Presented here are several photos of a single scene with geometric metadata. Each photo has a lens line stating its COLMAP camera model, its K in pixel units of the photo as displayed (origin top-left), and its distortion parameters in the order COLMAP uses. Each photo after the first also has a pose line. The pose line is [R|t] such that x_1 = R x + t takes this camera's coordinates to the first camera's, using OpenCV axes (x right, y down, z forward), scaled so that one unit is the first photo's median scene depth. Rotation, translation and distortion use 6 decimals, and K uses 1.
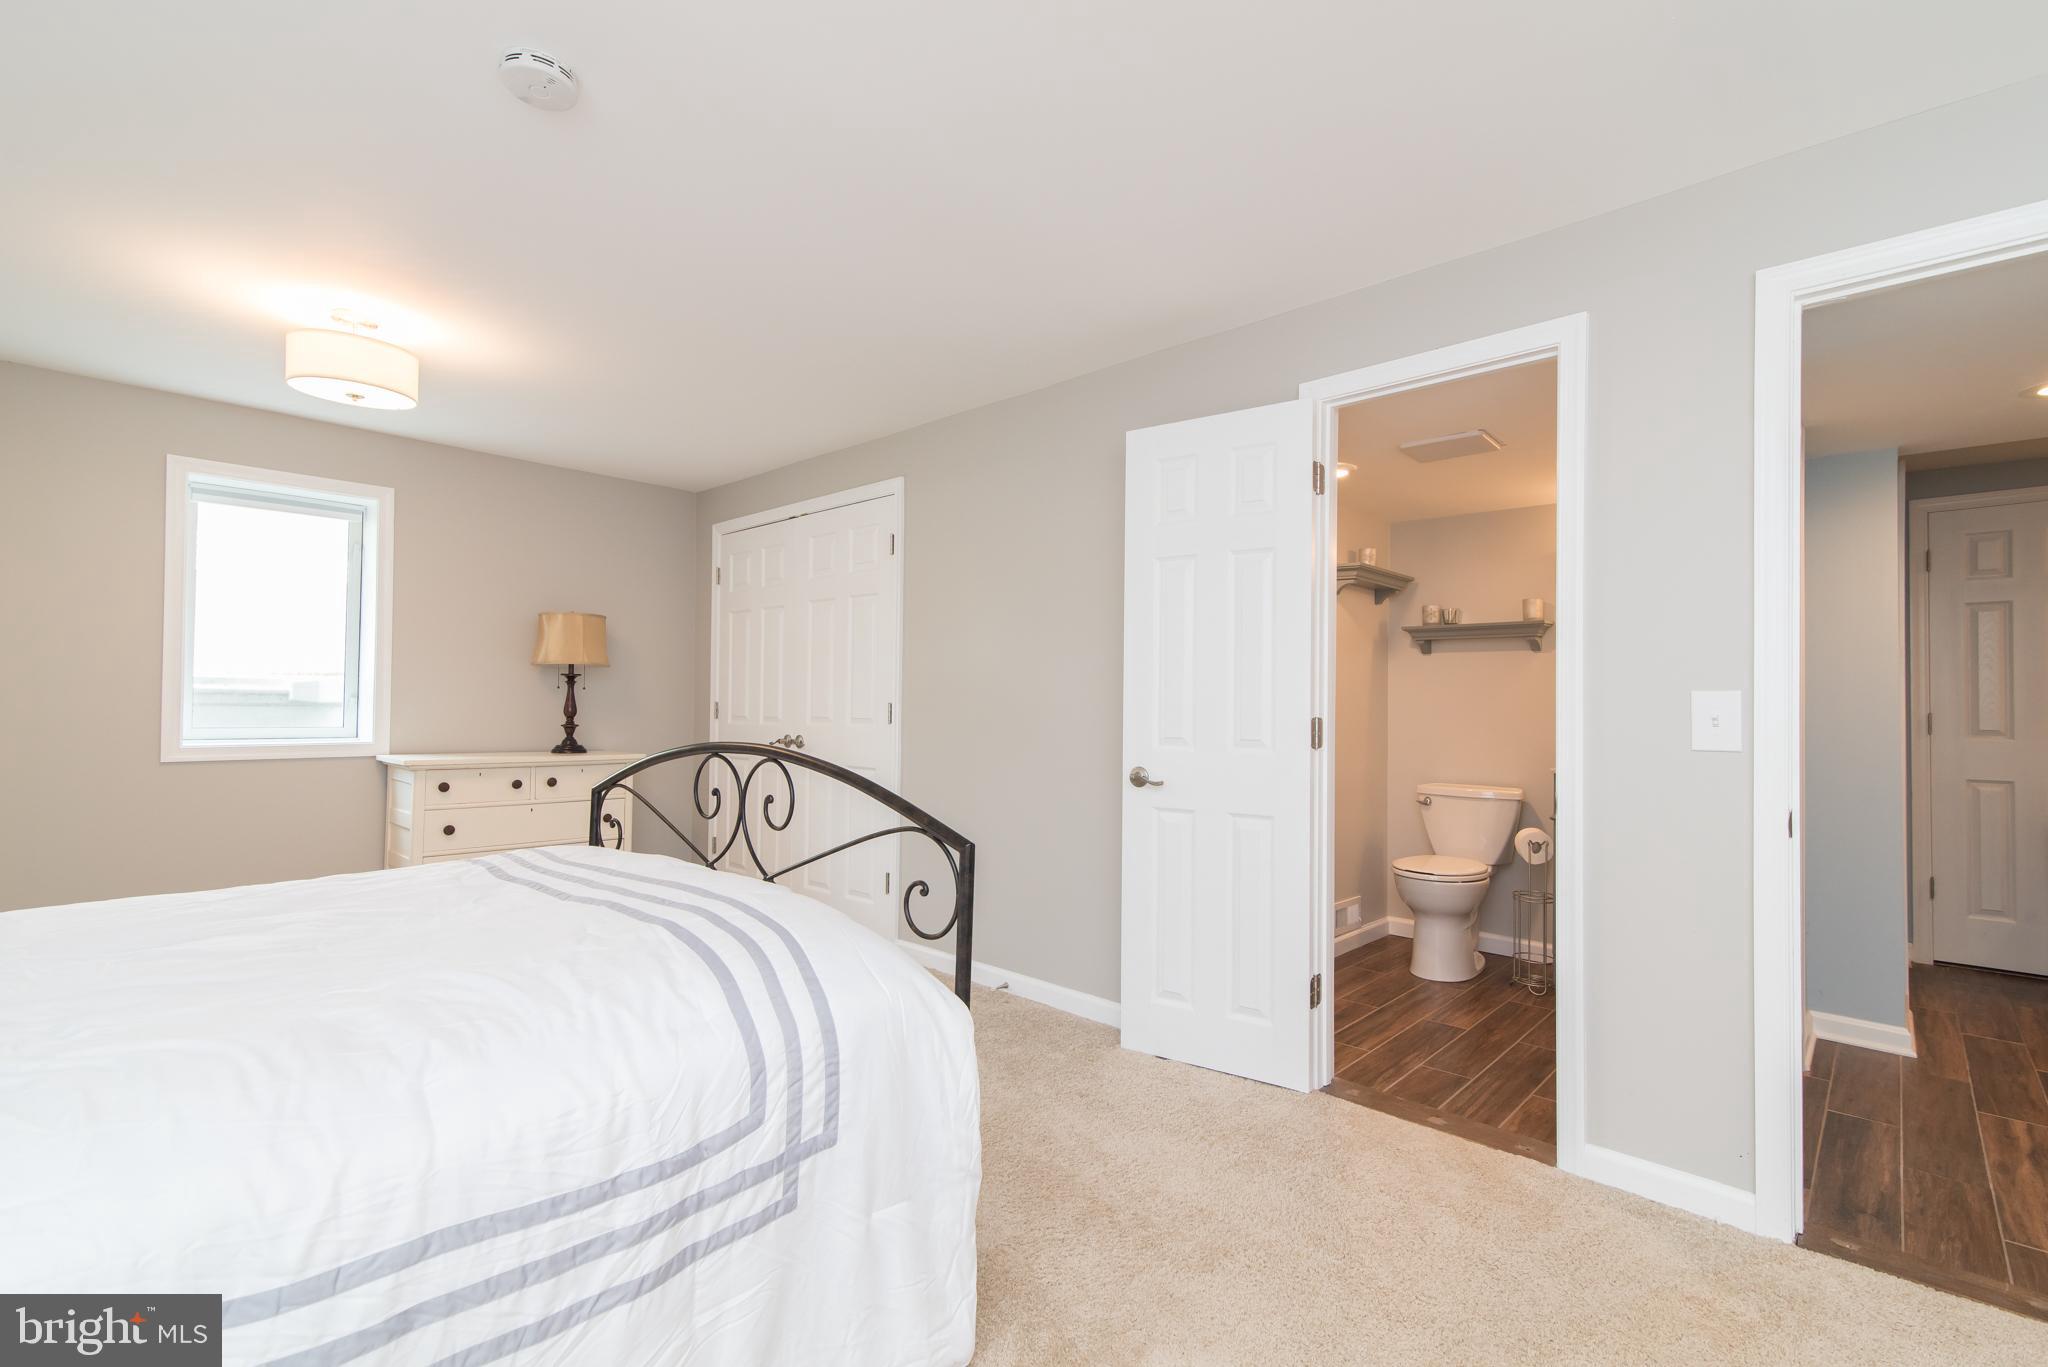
lens RADIAL K [[931.9, 0, 1027.2], [0, 931.9, 691.8], [0, 0, 1]] dist [0.017941, 0.000134]
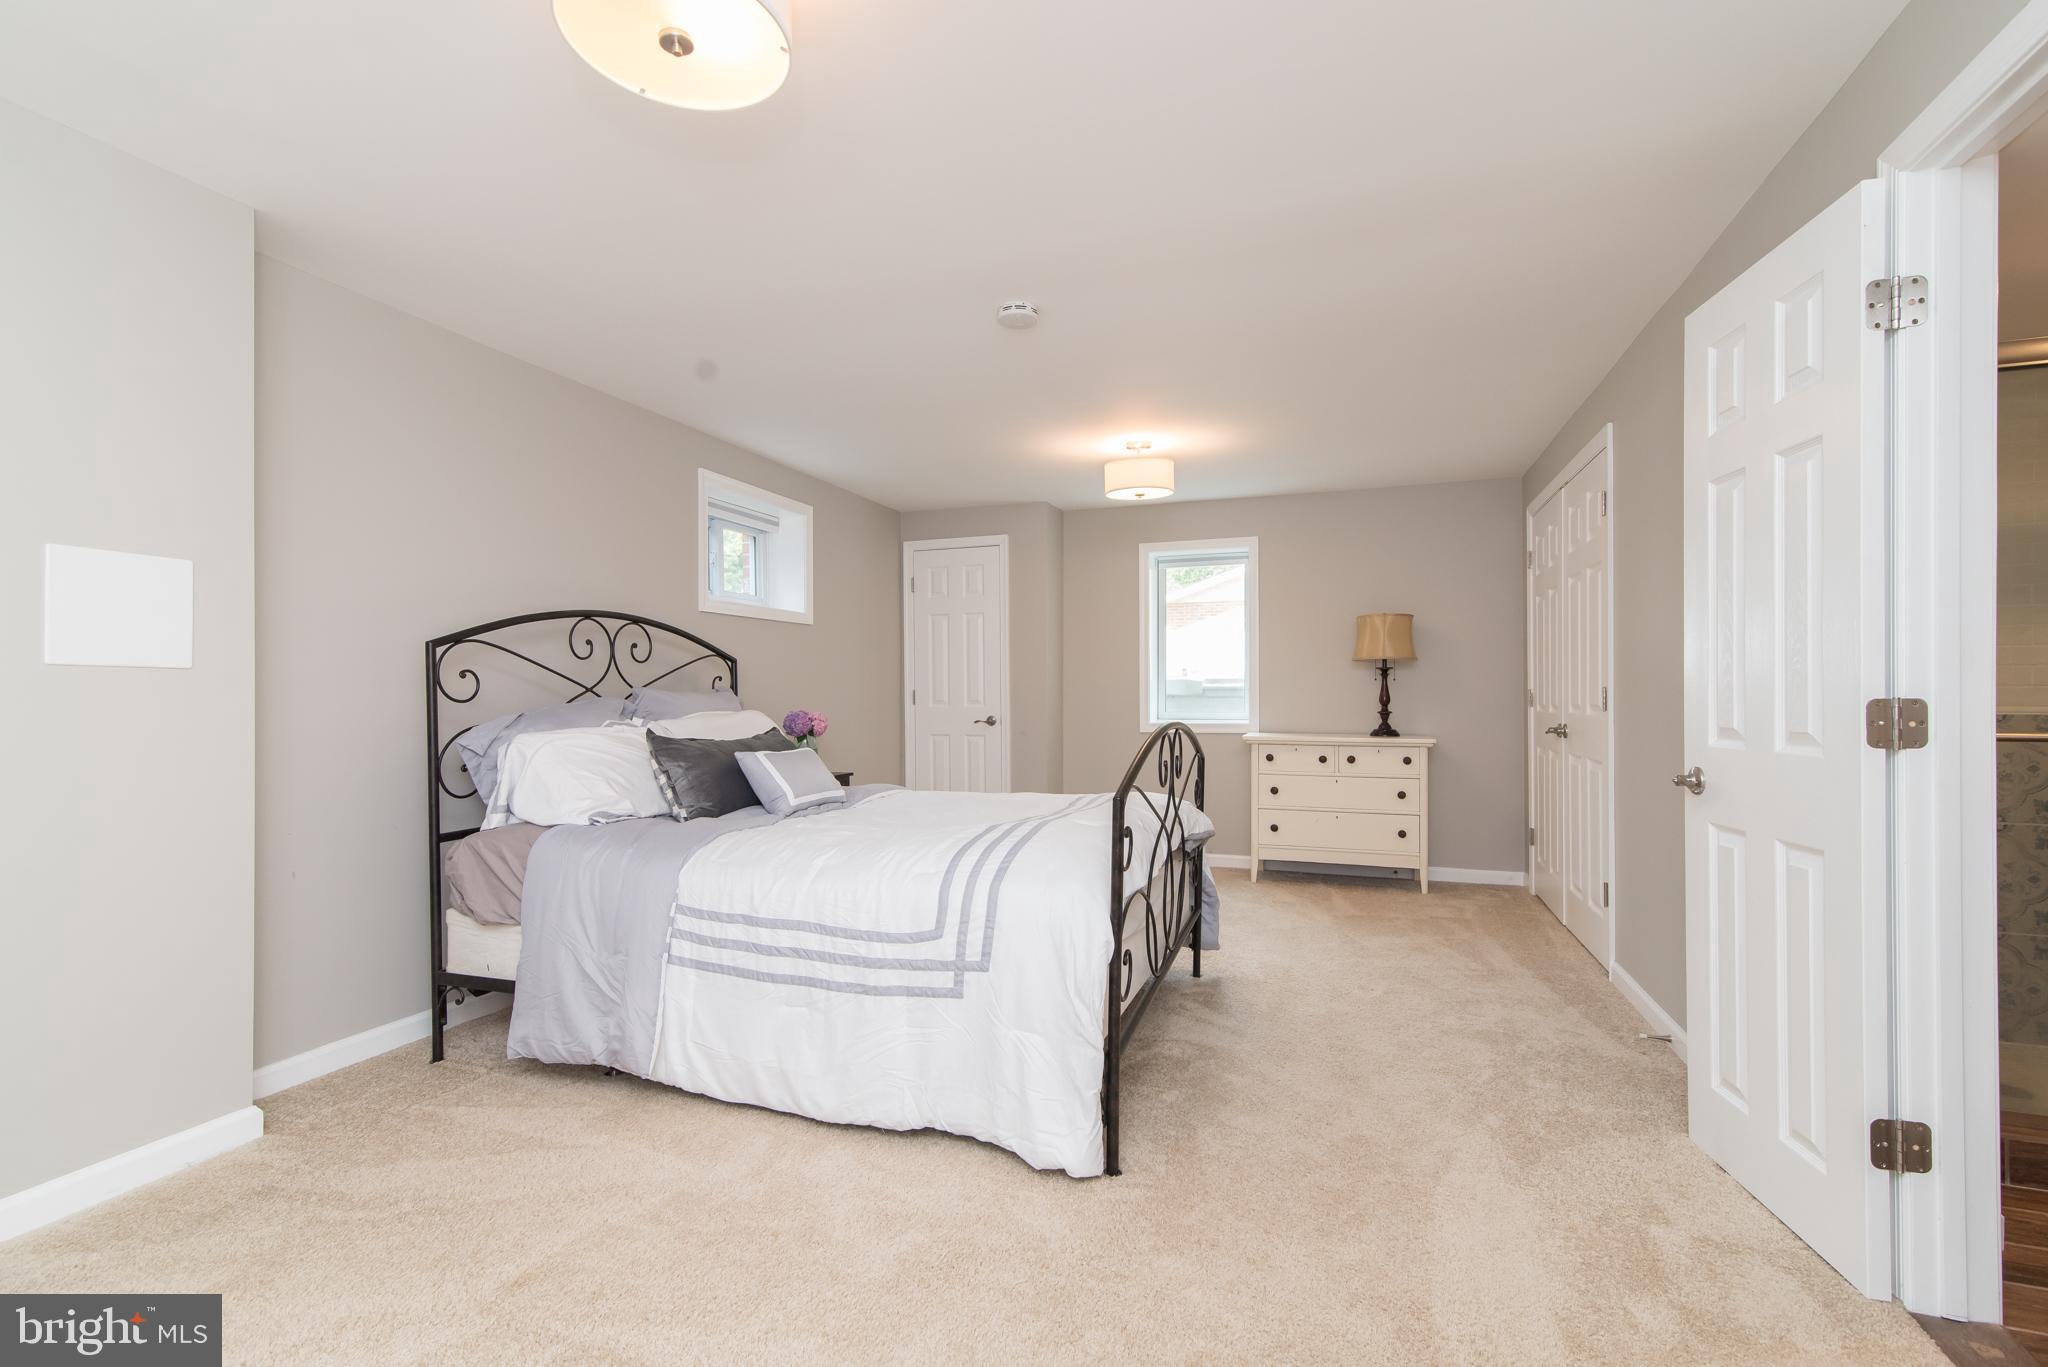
lens RADIAL K [[931.9, 0, 1027.2], [0, 931.9, 691.8], [0, 0, 1]] dist [0.017941, 0.000134]
pose [[0.397024, -0.014318, -0.917697, 0.677111], [0.020067, 0.999775, -0.006917, 0.017024], [0.917589, -0.015670, 0.397222, 0.245664]]
